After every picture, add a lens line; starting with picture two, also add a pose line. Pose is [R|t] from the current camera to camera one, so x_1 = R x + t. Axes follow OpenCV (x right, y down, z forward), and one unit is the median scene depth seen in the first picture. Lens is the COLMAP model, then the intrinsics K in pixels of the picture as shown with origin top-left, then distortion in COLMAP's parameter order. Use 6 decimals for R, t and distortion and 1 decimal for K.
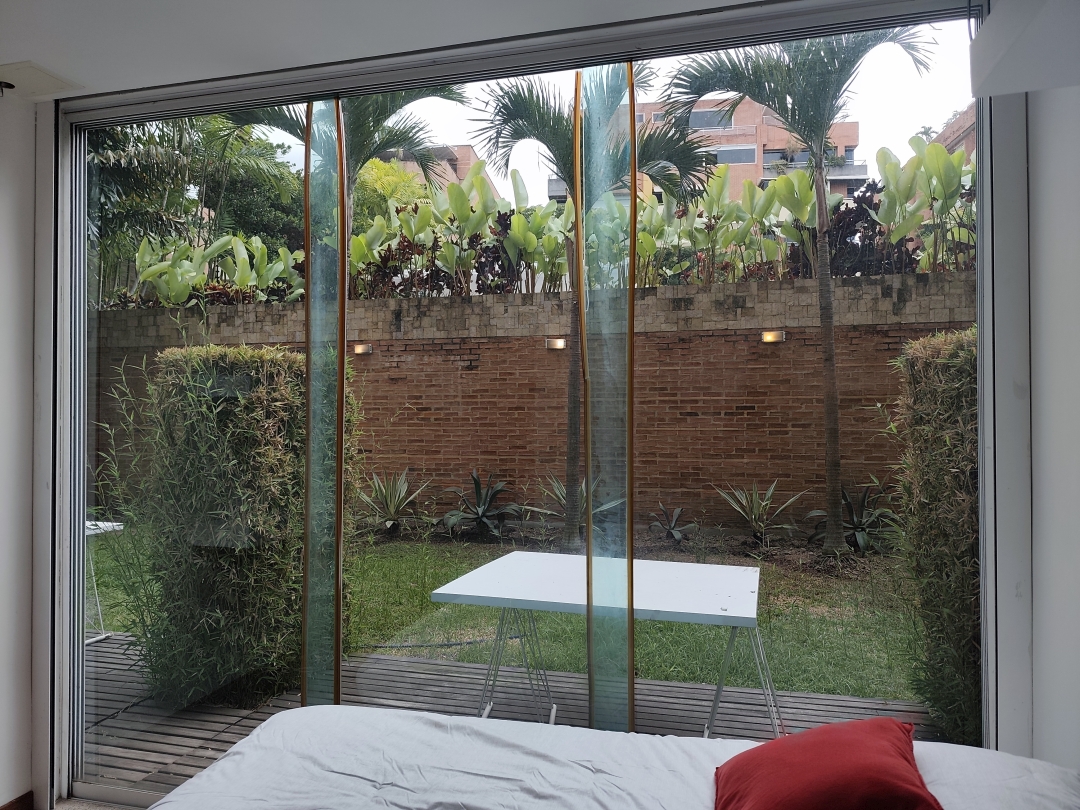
lens RADIAL K [[740.8, 0, 542.6], [0, 740.8, 404.1], [0, 0, 1]] dist [0.017271, -0.000212]
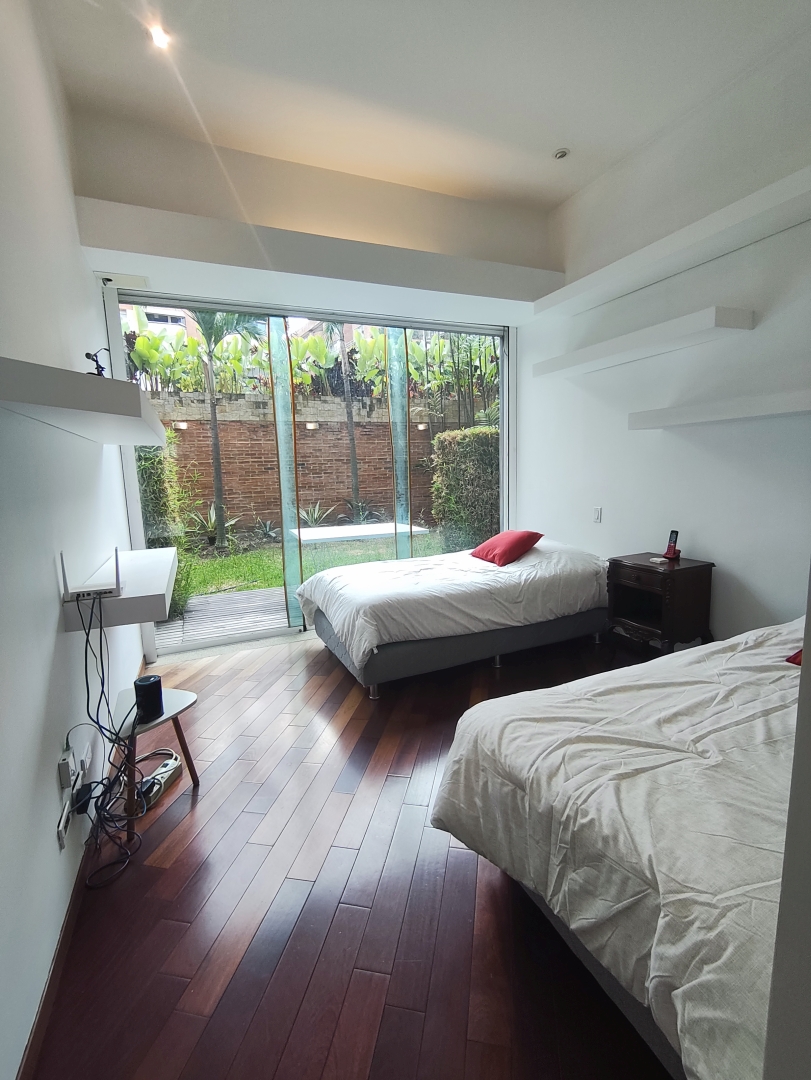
lens RADIAL K [[479.9, 0, 410.0], [0, 479.9, 540.7], [0, 0, 1]] dist [0.002372, -0.002479]
pose [[0.778853, -0.114896, 0.616593, -0.253004], [0.020243, 0.987171, 0.158379, 0.007799], [-0.626880, -0.110872, 0.771187, -0.117239]]
